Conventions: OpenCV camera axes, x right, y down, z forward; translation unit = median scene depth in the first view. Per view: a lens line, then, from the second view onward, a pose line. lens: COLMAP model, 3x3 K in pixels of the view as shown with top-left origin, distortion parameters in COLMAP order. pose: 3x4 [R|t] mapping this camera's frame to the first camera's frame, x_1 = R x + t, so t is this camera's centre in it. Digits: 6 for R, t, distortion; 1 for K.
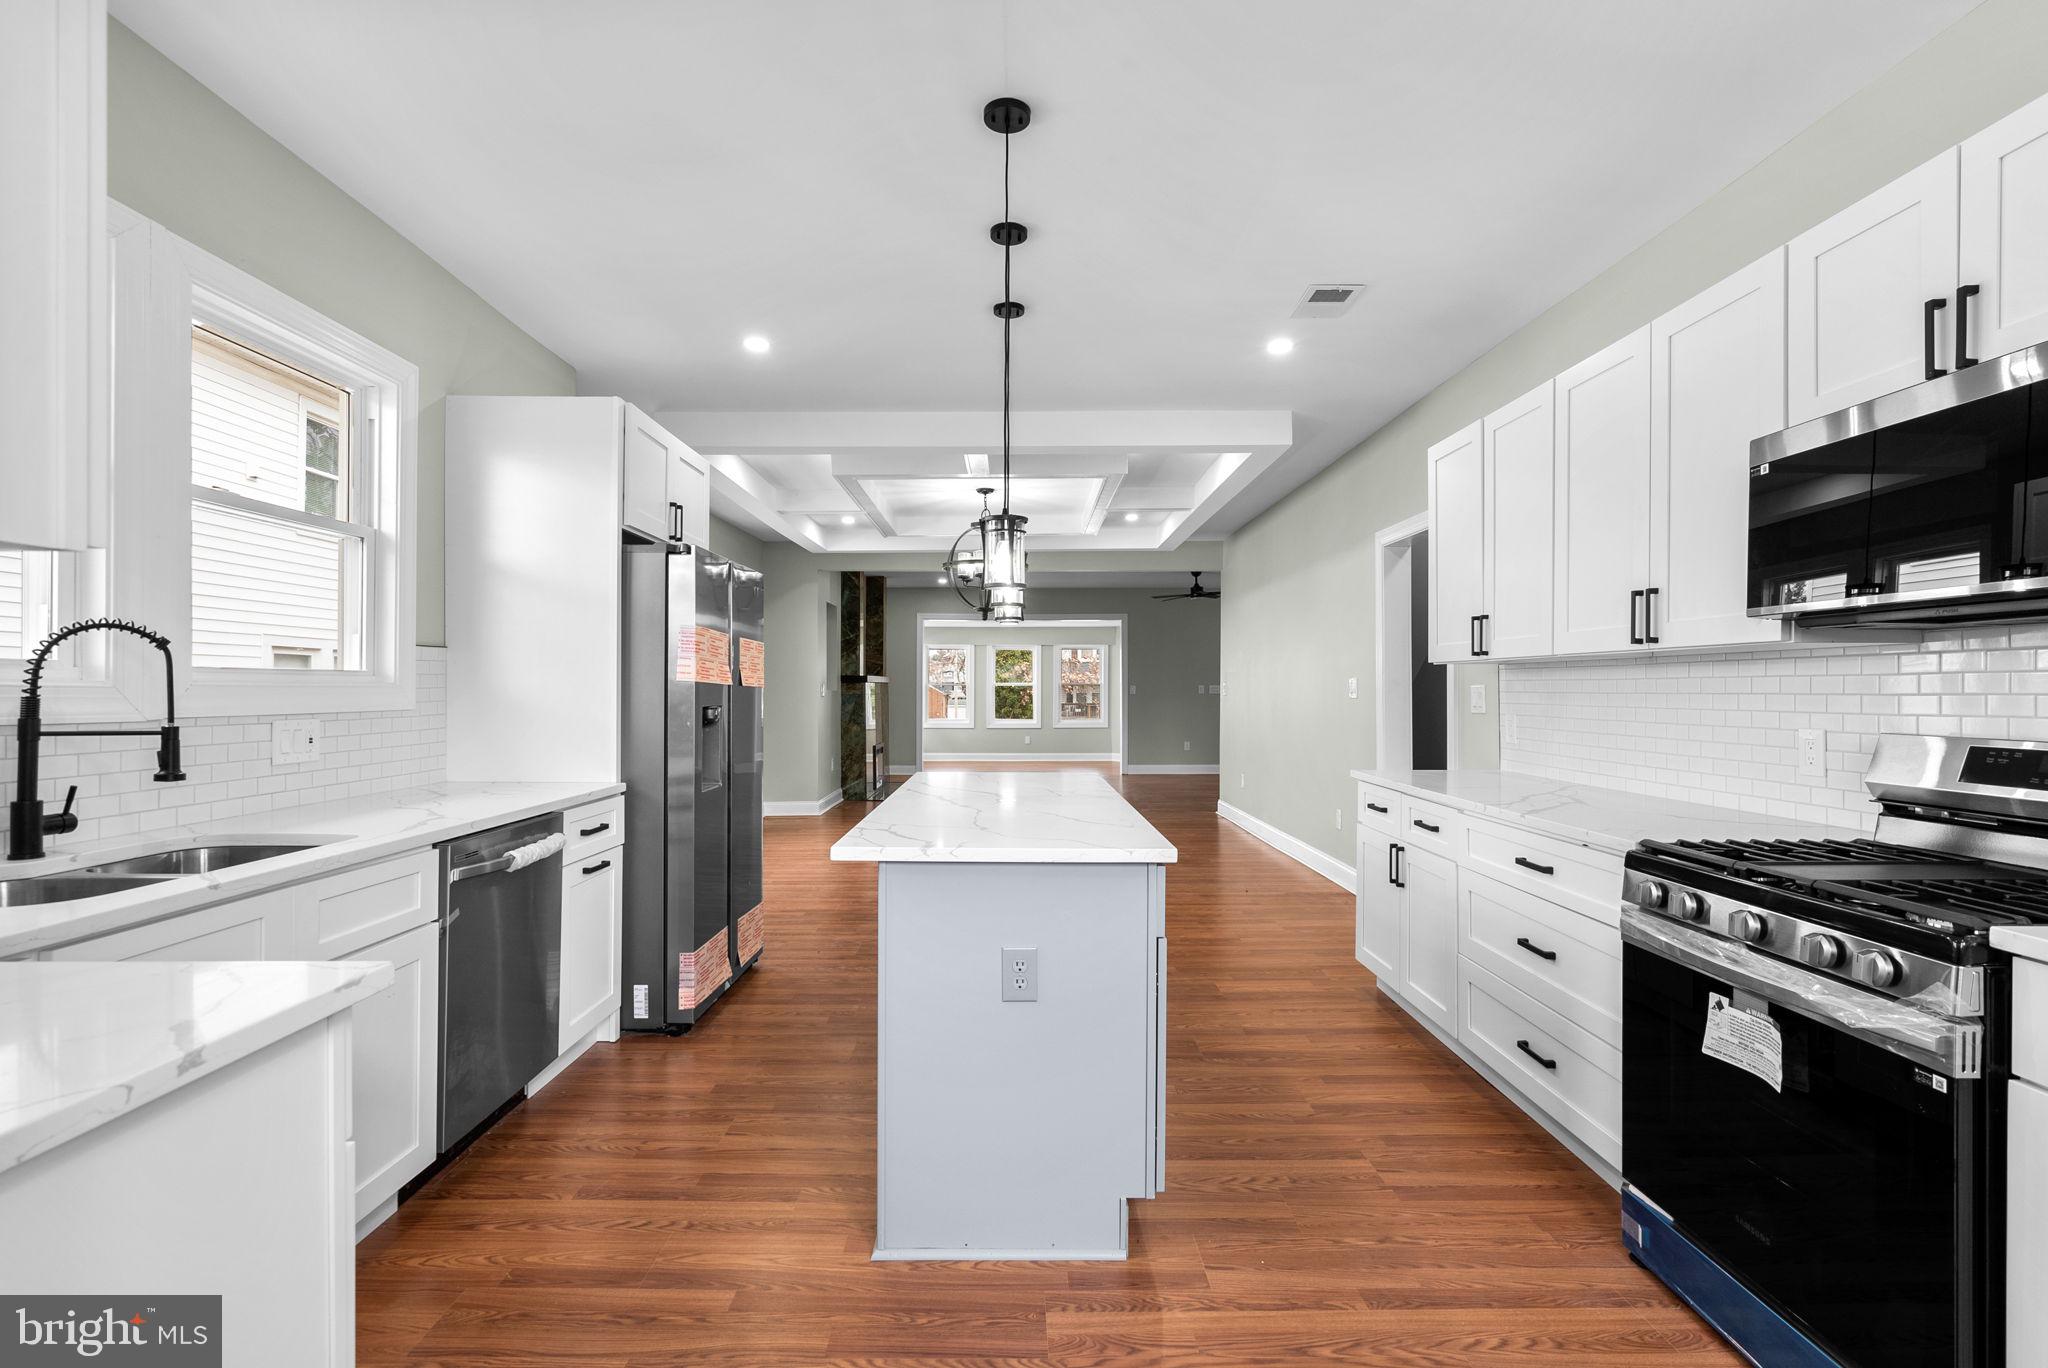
lens RADIAL K [[927.2, 0, 1027.2], [0, 927.2, 689.8], [0, 0, 1]] dist [-0.007601, 0.001369]
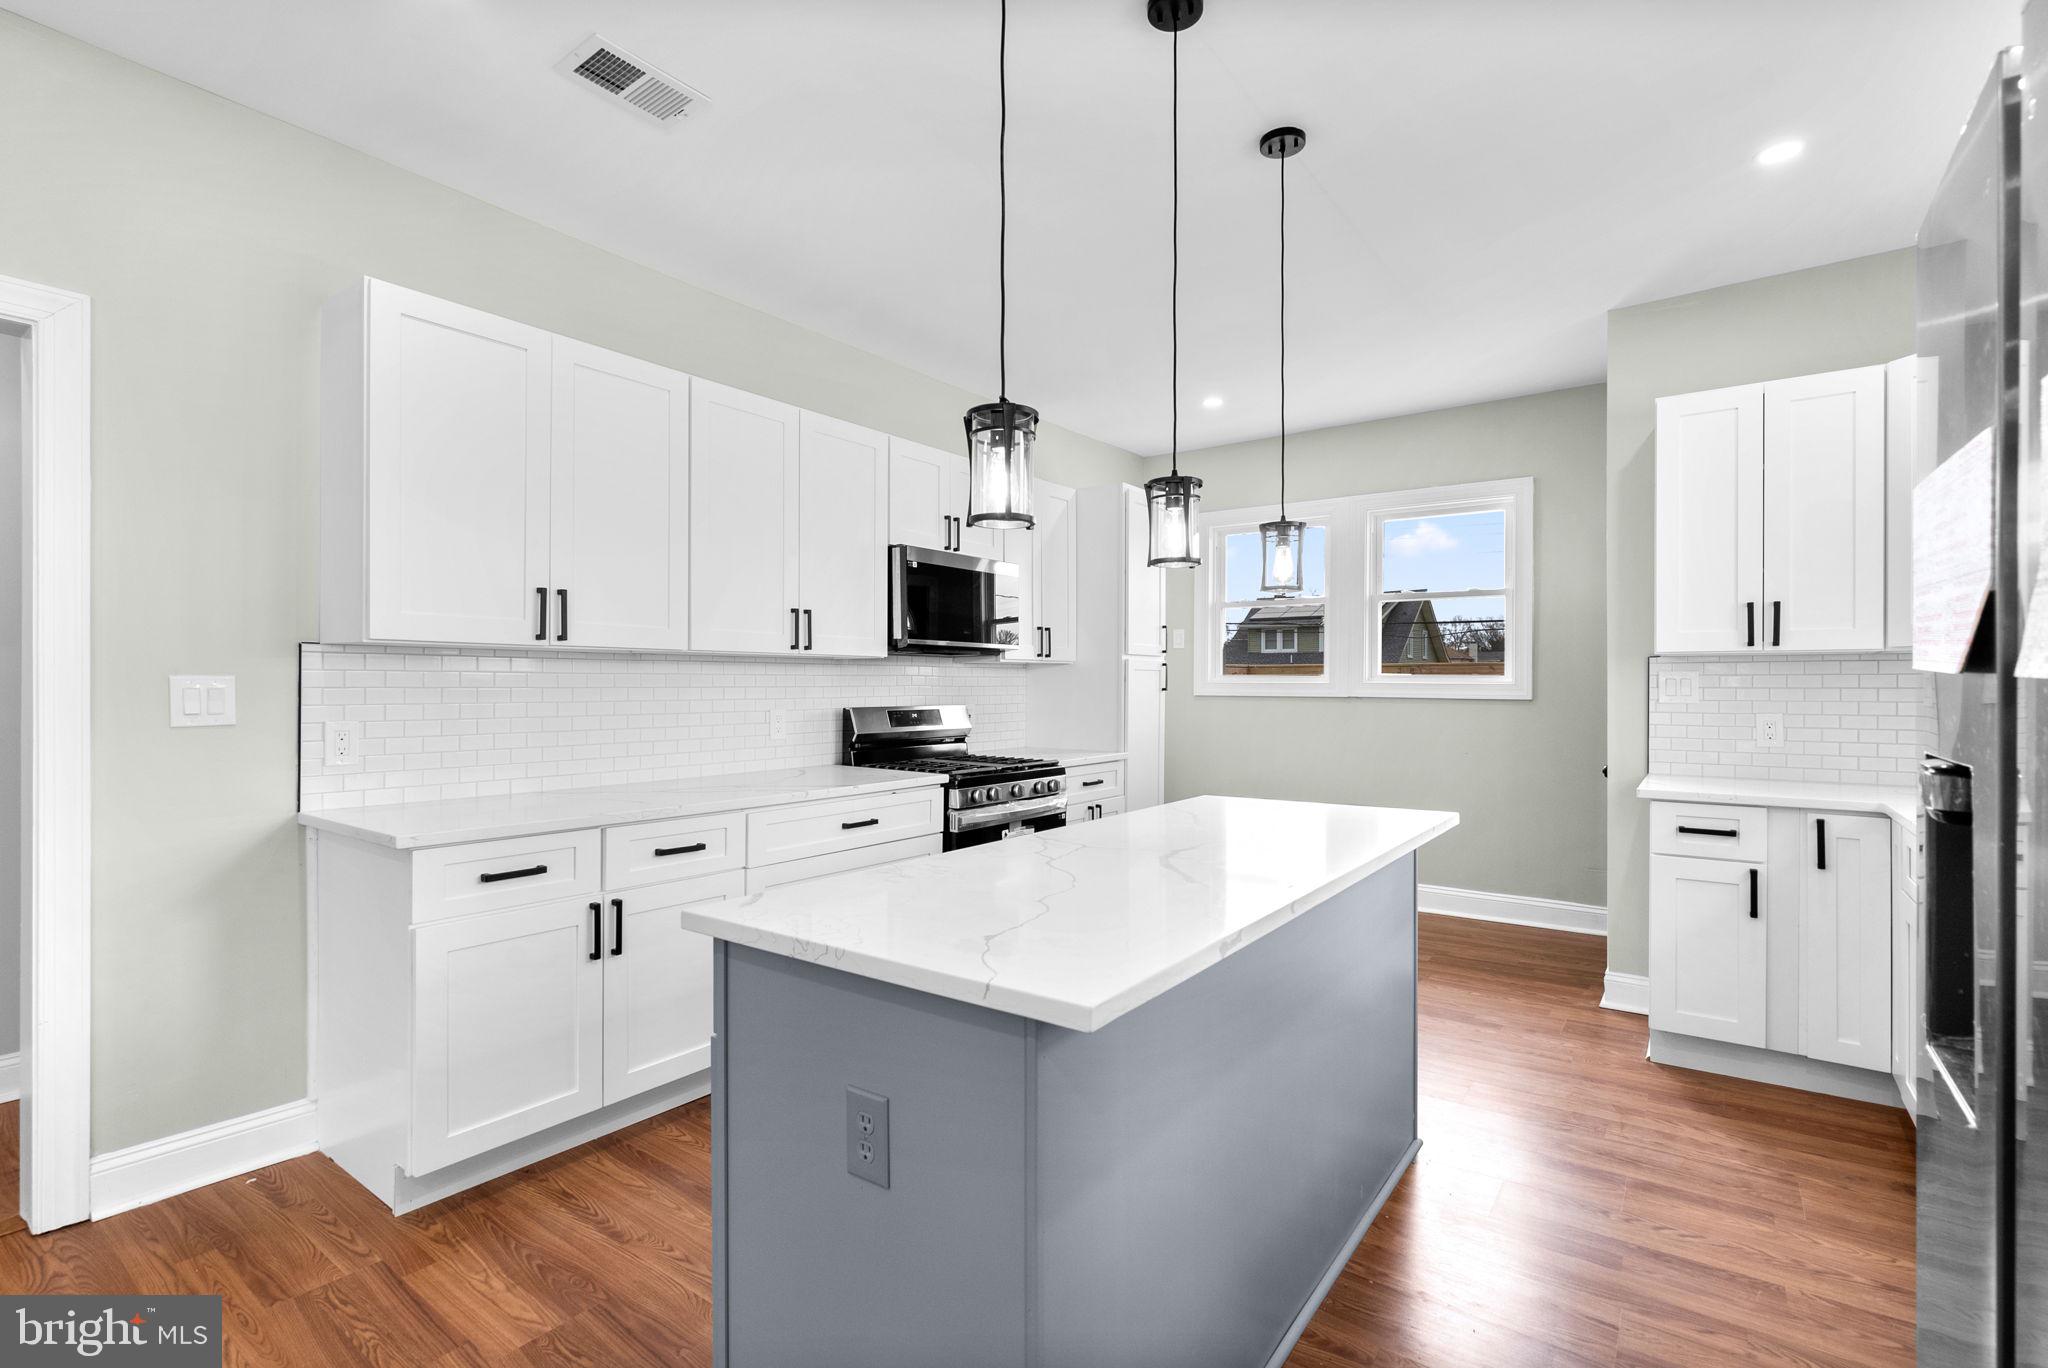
lens RADIAL K [[947.4, 0, 1016.6], [0, 947.4, 683.0], [0, 0, 1]] dist [-0.000950, 0.000831]
pose [[-0.793992, -0.003437, 0.607919, -0.363418], [-0.000683, 0.999988, 0.004762, -0.007146], [-0.607928, 0.003366, -0.793985, 1.677267]]
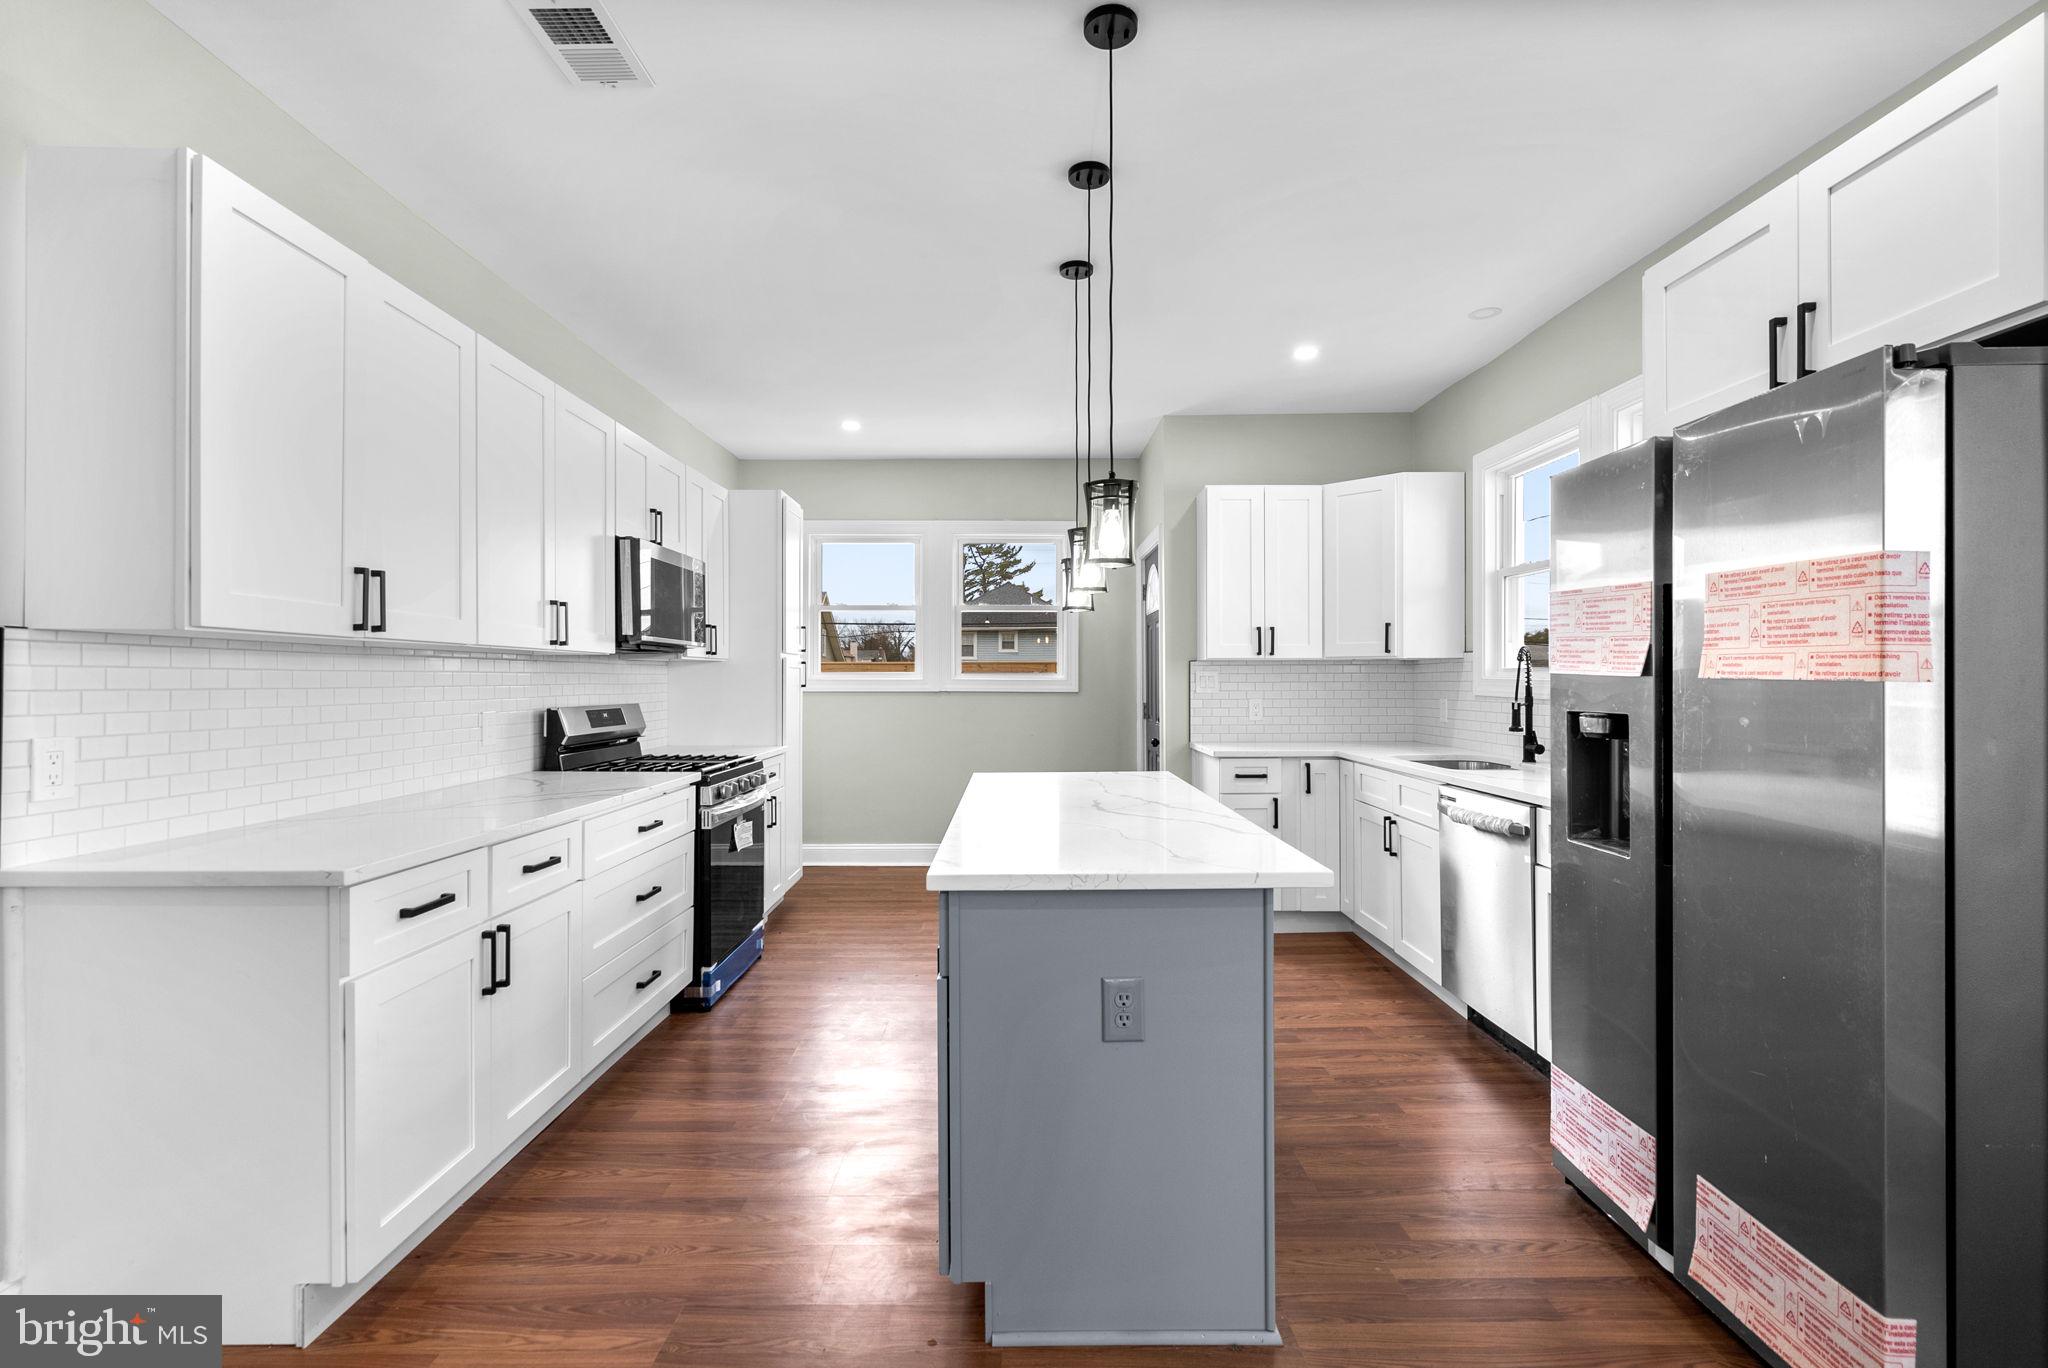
lens RADIAL K [[949.7, 0, 1028.4], [0, 949.7, 678.0], [0, 0, 1]] dist [-0.002679, 0.000951]
pose [[-0.999982, -0.001012, 0.005918, 0.034312], [-0.000993, 0.999994, 0.003192, -0.009438], [-0.005921, 0.003186, -0.999977, 1.995139]]
